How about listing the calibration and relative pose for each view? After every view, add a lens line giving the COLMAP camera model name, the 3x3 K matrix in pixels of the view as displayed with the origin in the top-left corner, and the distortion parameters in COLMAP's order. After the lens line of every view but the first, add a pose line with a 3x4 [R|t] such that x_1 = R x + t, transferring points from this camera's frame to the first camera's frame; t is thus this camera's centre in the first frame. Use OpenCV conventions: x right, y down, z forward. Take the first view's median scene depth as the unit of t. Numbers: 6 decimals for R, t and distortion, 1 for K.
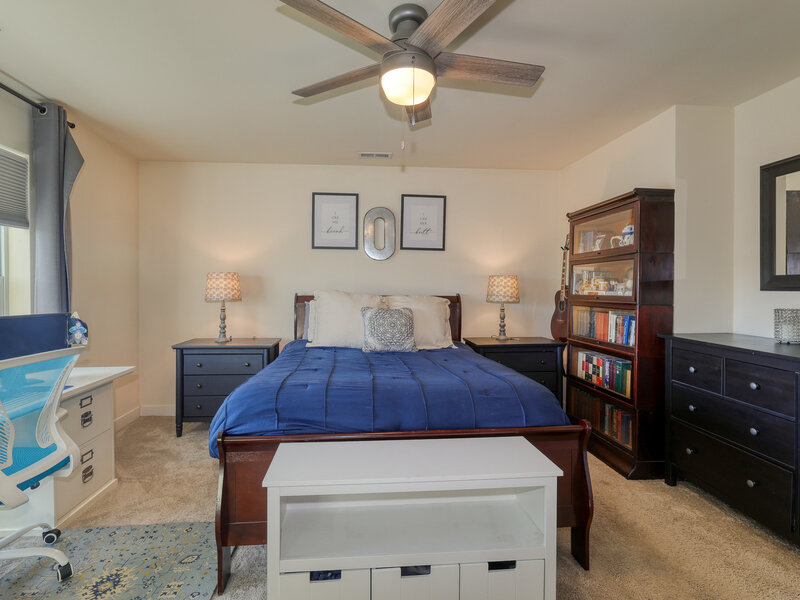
lens RADIAL K [[386.5, 0, 404.1], [0, 386.5, 295.4], [0, 0, 1]] dist [0.000478, 0.000438]
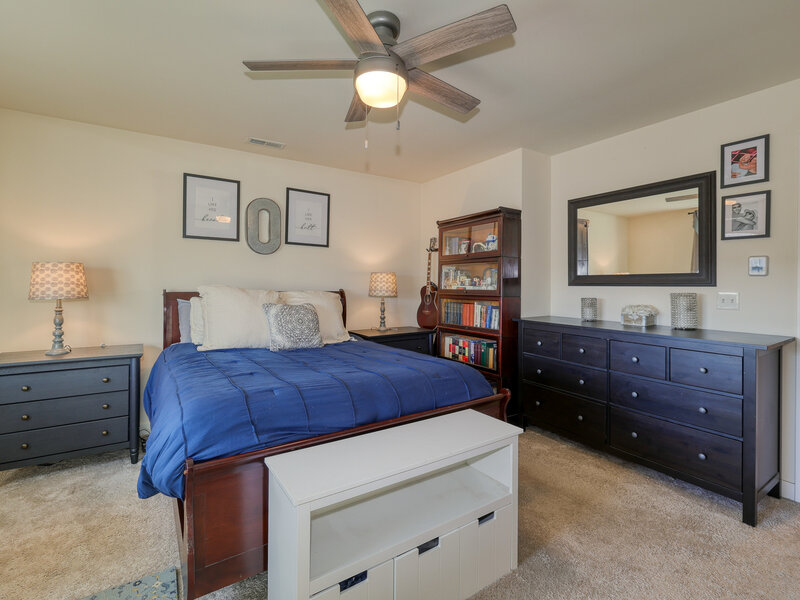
lens RADIAL K [[367.9, 0, 399.4], [0, 367.9, 289.8], [0, 0, 1]] dist [-0.000004, 0.000343]
pose [[0.885938, -0.005875, 0.463767, -0.233255], [0.007401, 0.999972, -0.001472, 0.000149], [-0.463745, 0.004737, 0.885956, 0.057971]]
